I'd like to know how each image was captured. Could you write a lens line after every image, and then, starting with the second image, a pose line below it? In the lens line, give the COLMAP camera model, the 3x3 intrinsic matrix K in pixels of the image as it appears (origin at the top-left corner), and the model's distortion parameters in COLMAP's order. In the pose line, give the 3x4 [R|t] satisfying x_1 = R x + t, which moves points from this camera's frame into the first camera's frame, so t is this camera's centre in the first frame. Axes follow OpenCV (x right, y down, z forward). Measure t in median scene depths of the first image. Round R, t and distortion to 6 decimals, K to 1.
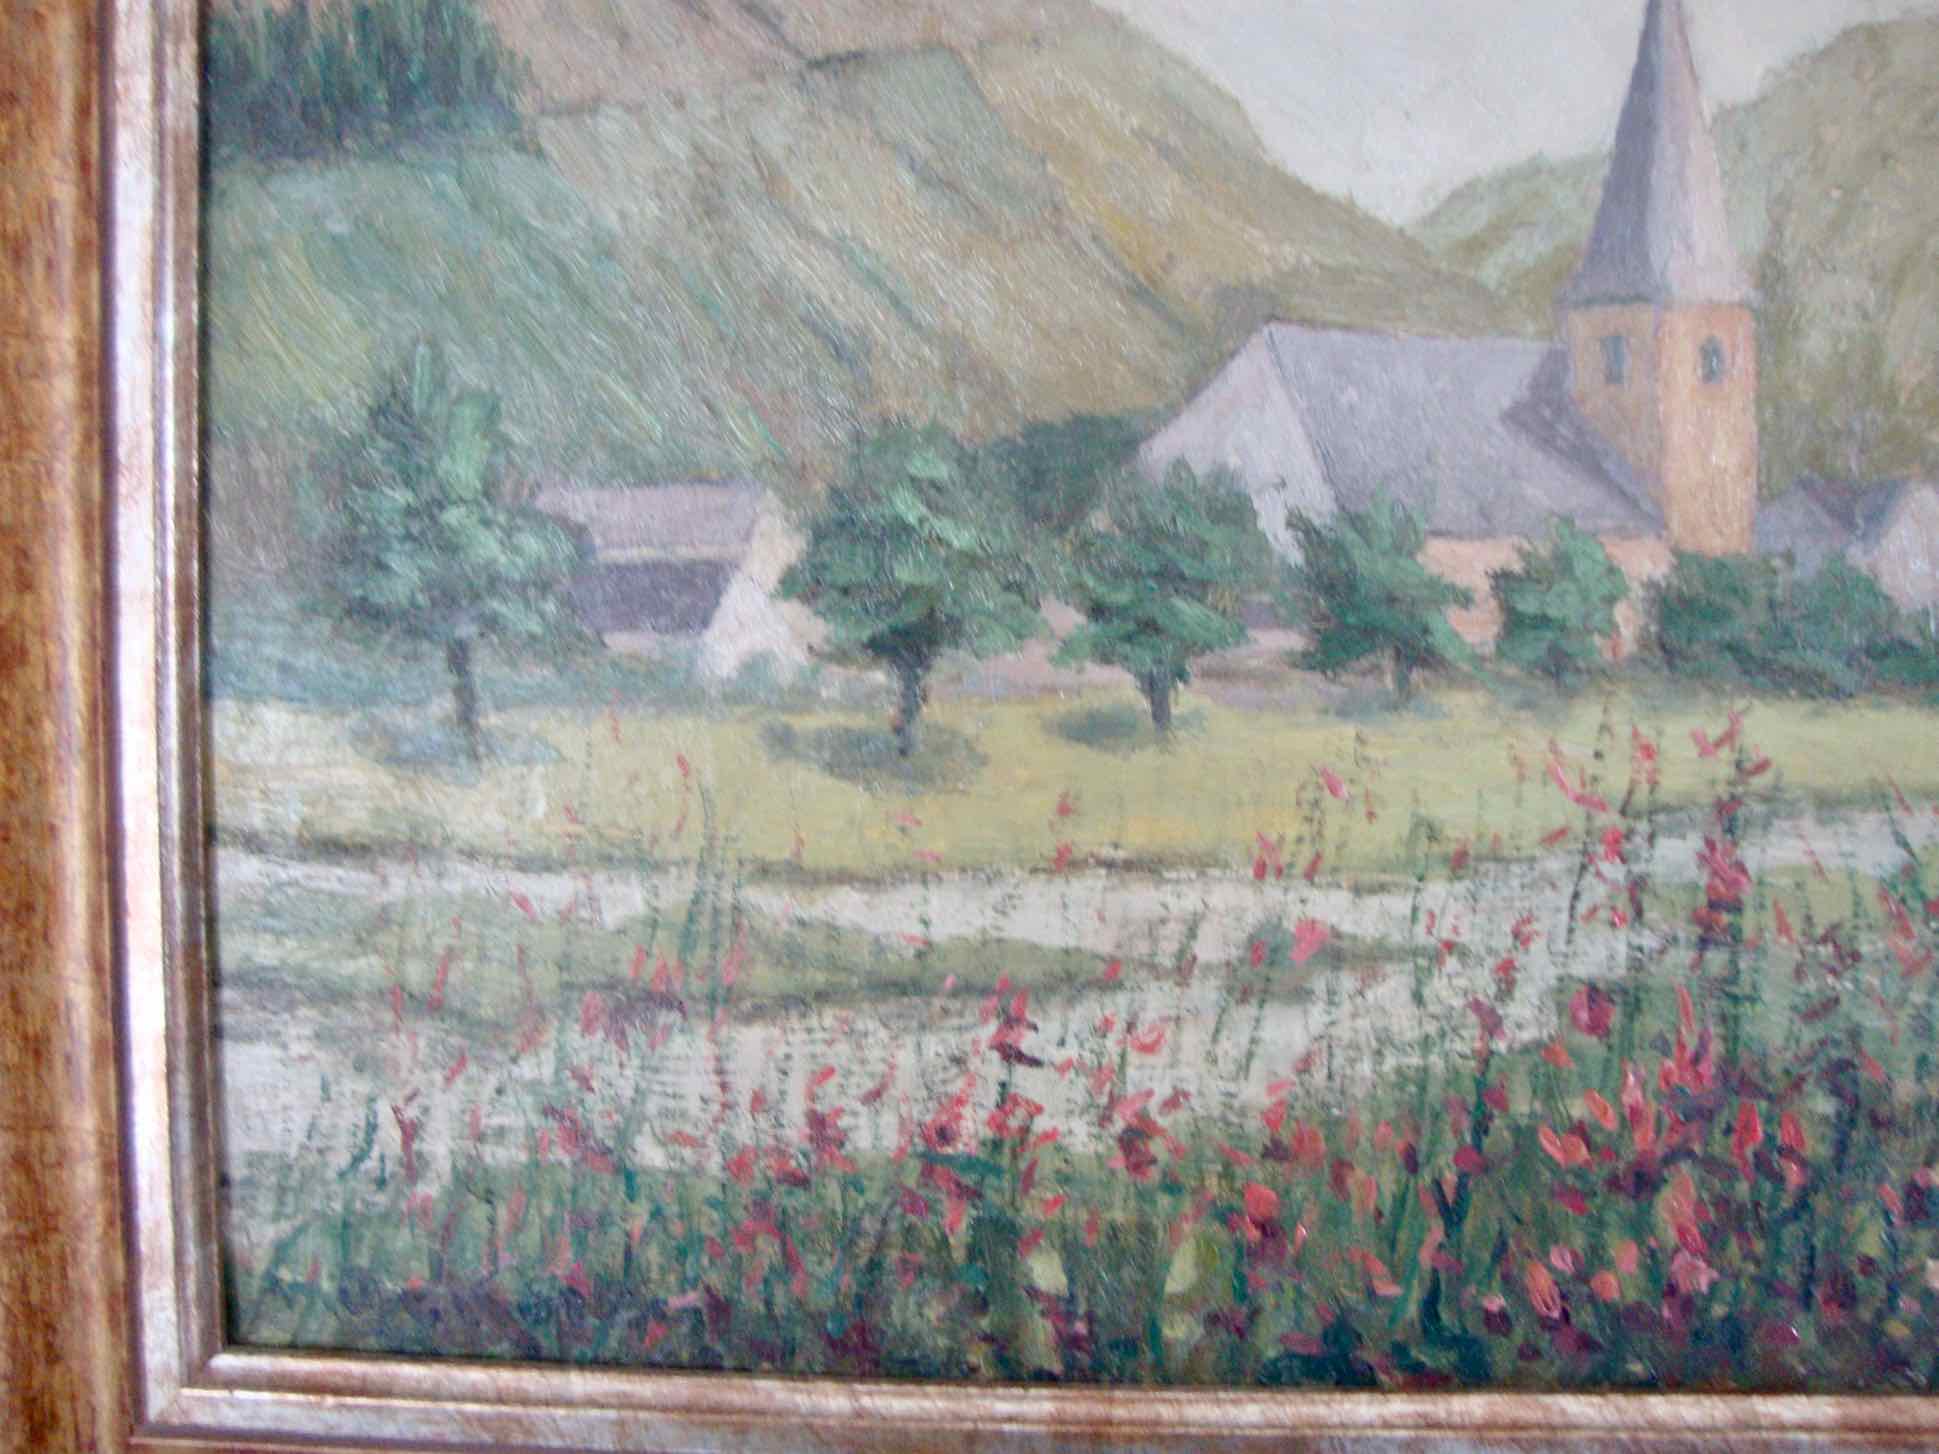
lens RADIAL K [[2037.5, 0, 1006.5], [0, 2037.5, 751.4], [0, 0, 1]] dist [-0.260740, 0.337708]
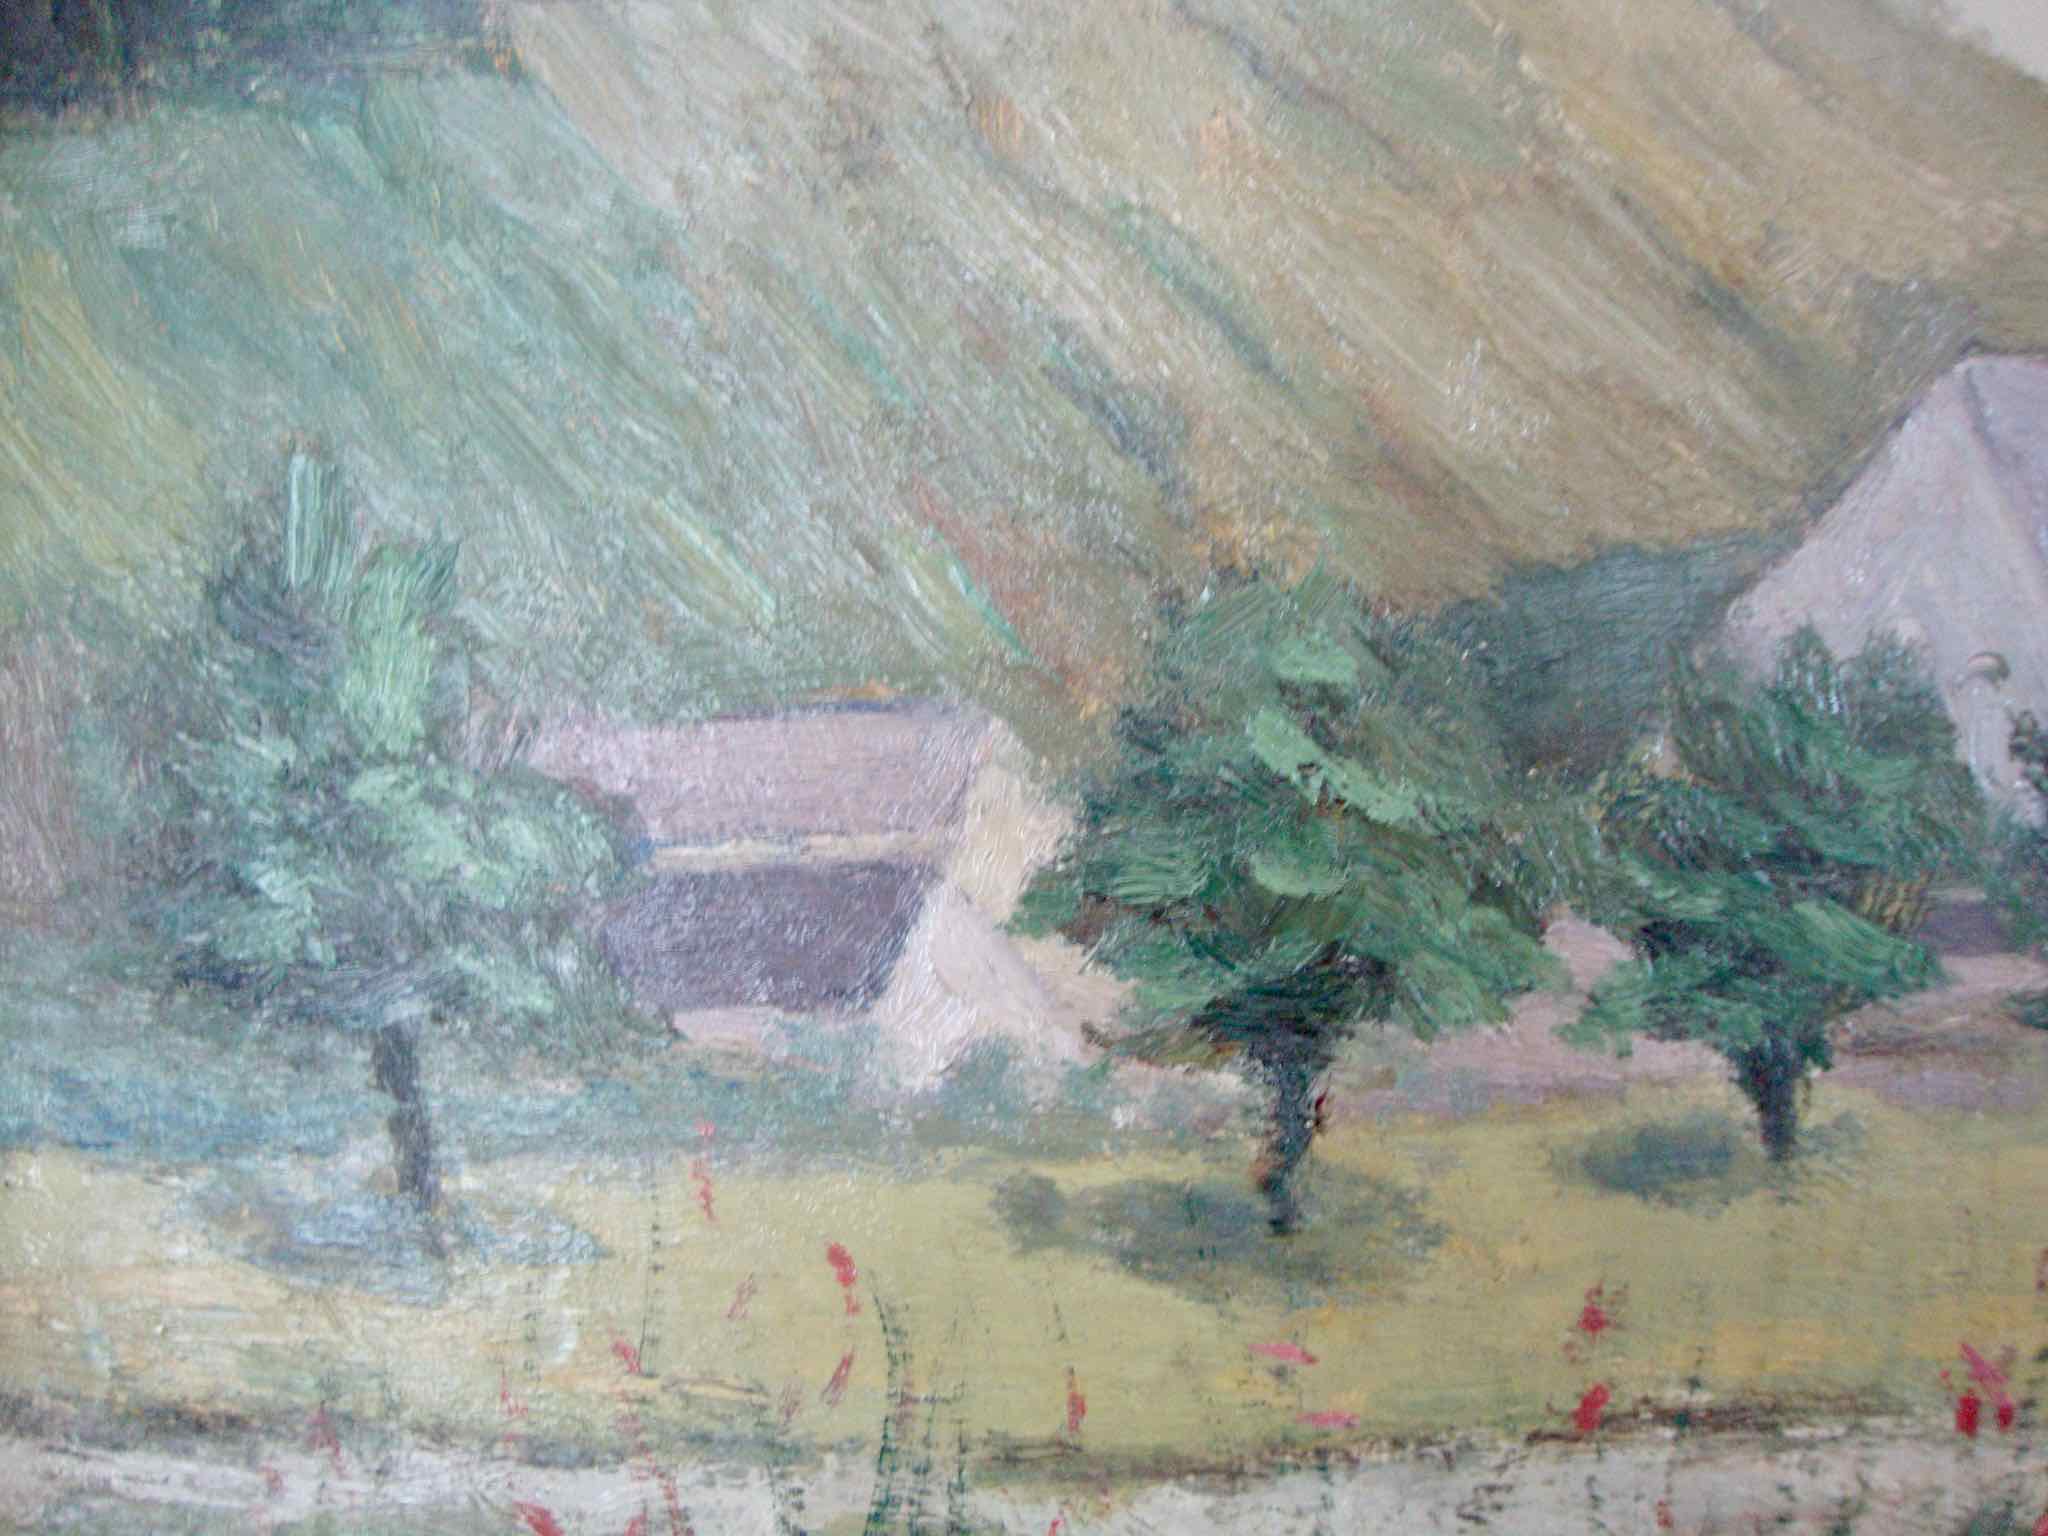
lens RADIAL K [[1827.3, 0, 1052.5], [0, 1827.3, 770.6], [0, 0, 1]] dist [-0.204834, 0.187626]
pose [[0.999080, -0.038793, -0.018272, -0.093477], [0.037633, 0.997486, -0.060051, -0.087137], [0.020555, 0.059308, 0.998028, 0.540972]]
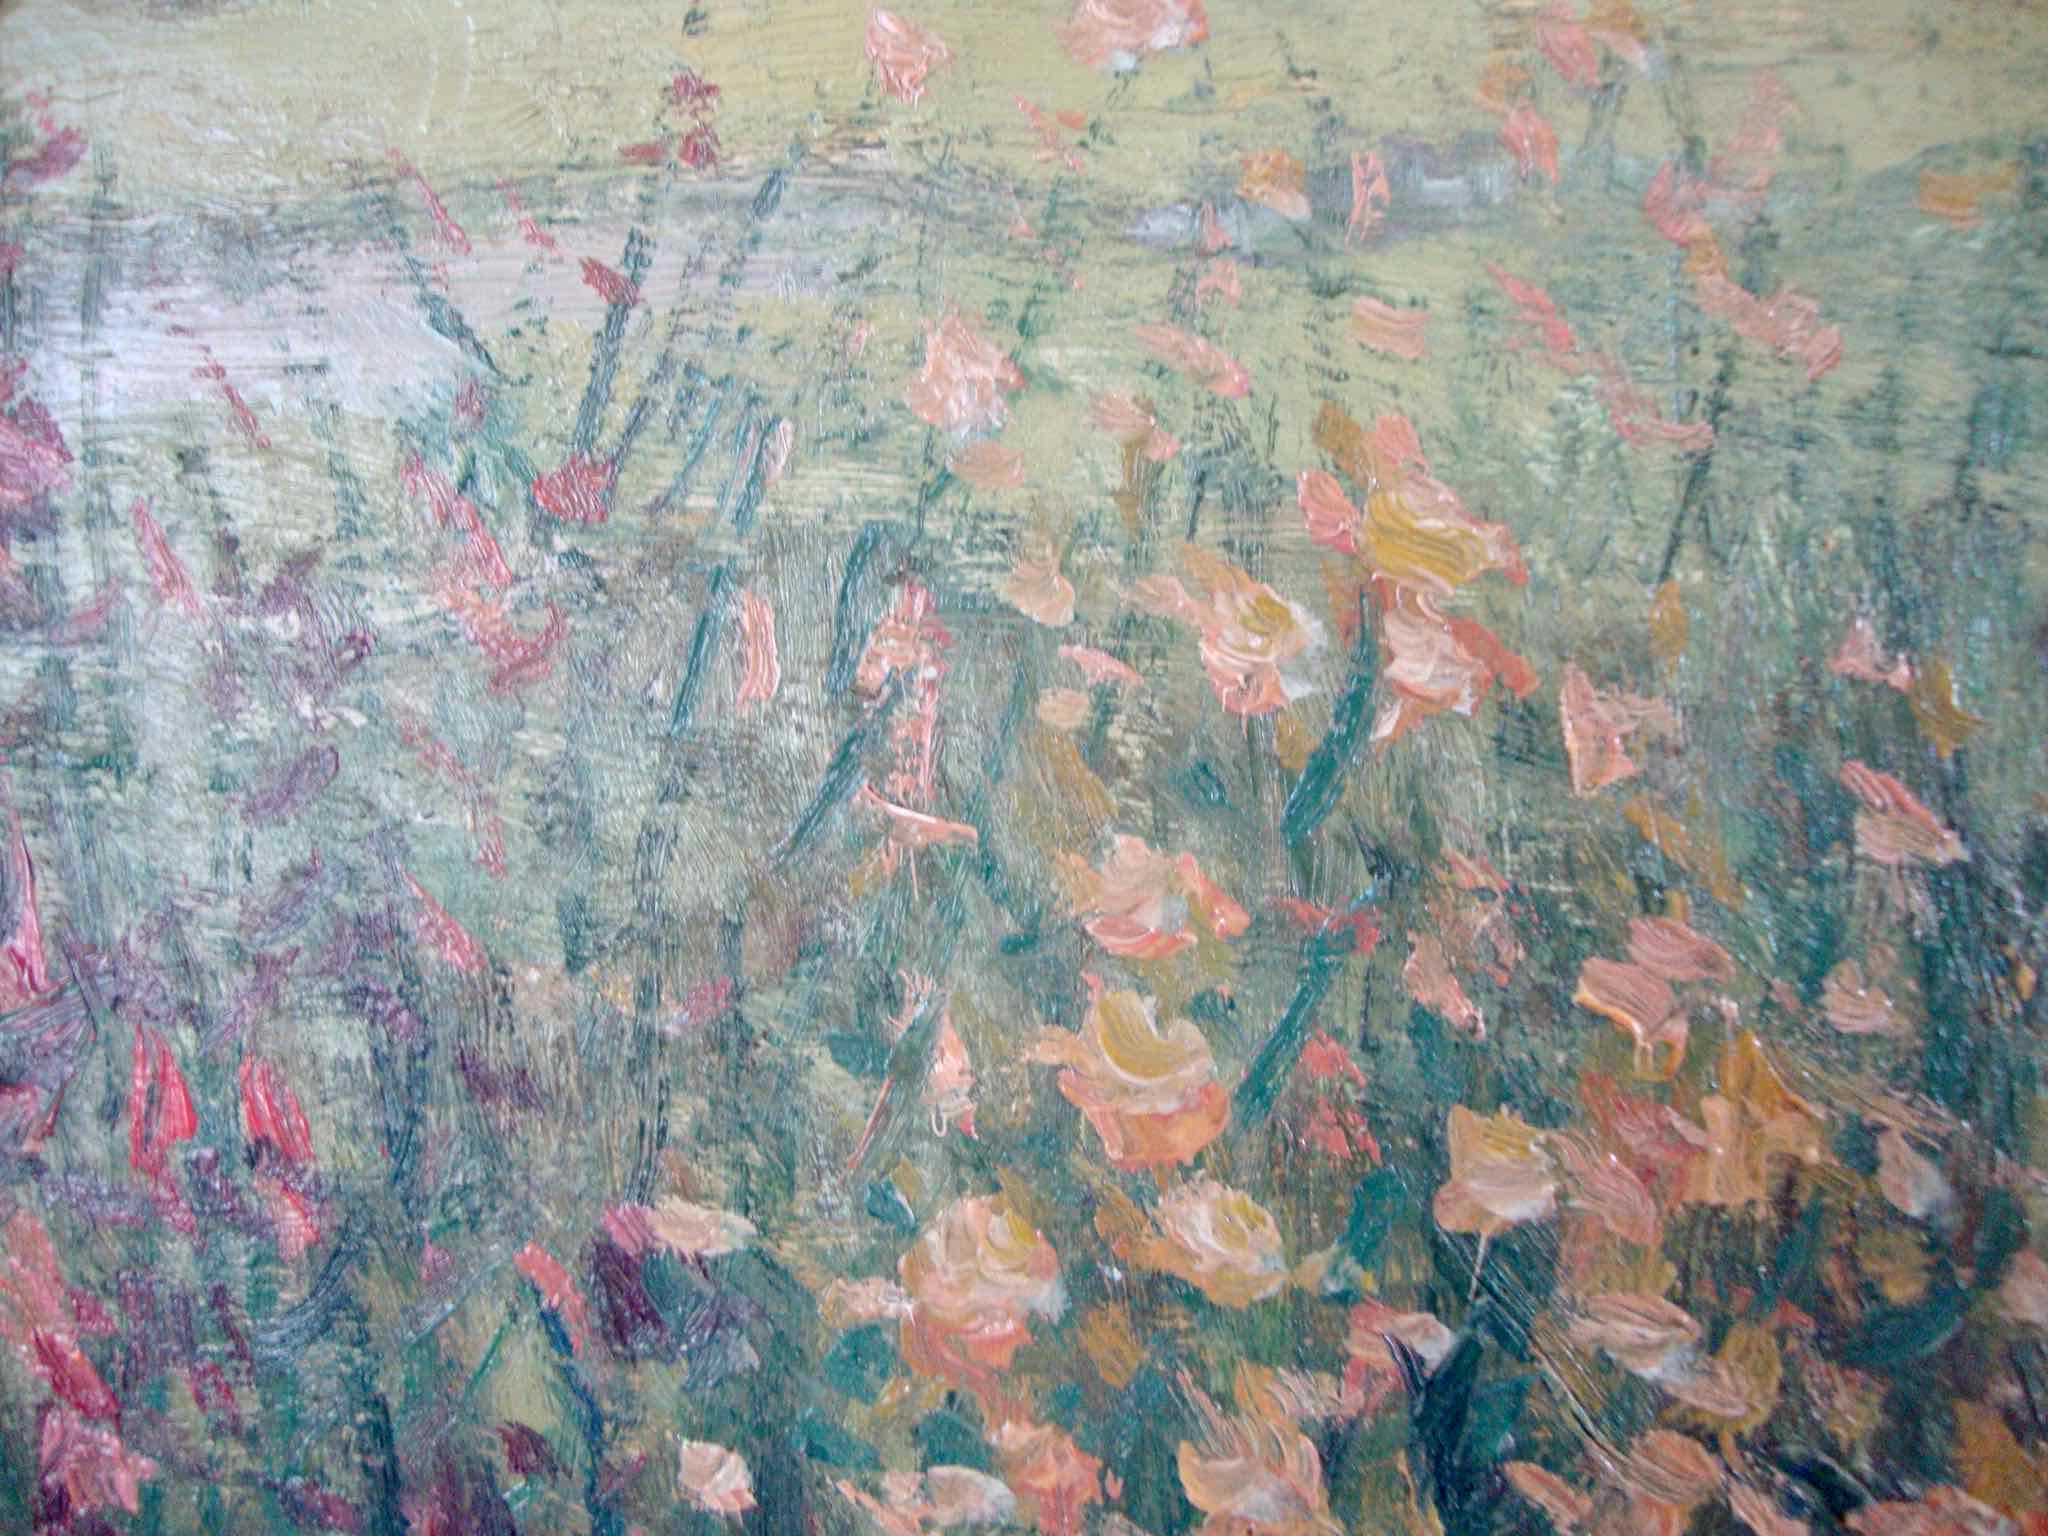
lens RADIAL K [[1911.0, 0, 1039.3], [0, 1911.0, 790.6], [0, 0, 1]] dist [-0.231142, 0.255676]
pose [[0.998735, -0.042954, -0.026159, 0.568773], [0.042664, 0.999023, -0.011568, 0.142756], [0.026631, 0.010437, 0.999591, 0.641796]]
